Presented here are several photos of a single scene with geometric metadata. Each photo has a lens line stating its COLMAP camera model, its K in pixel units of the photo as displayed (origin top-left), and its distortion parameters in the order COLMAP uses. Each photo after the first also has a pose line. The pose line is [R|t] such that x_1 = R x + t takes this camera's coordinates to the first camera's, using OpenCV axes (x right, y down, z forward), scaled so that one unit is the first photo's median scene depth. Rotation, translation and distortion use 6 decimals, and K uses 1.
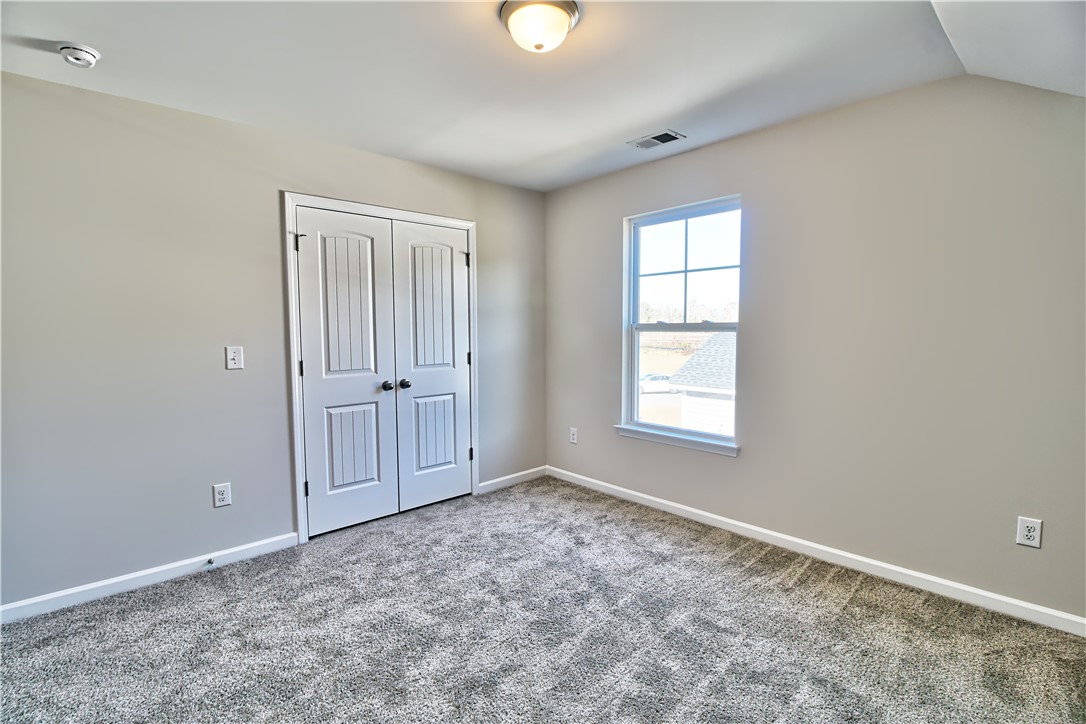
lens RADIAL K [[502.7, 0, 539.1], [0, 502.7, 362.4], [0, 0, 1]] dist [-0.000079, -0.012748]
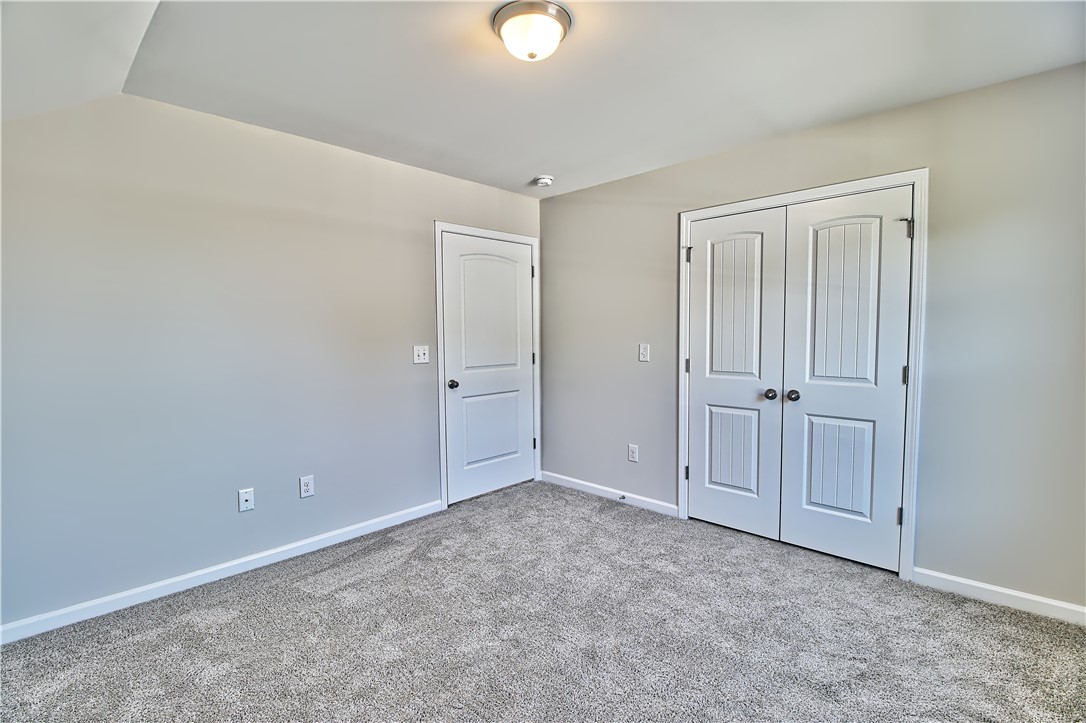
lens RADIAL K [[502.7, 0, 539.1], [0, 502.7, 361.9], [0, 0, 1]] dist [-0.000079, -0.012748]
pose [[0.057604, 0.069351, -0.995928, 0.573204], [-0.061255, 0.995950, 0.065810, -0.045692], [0.996459, 0.057215, 0.061619, 0.538401]]
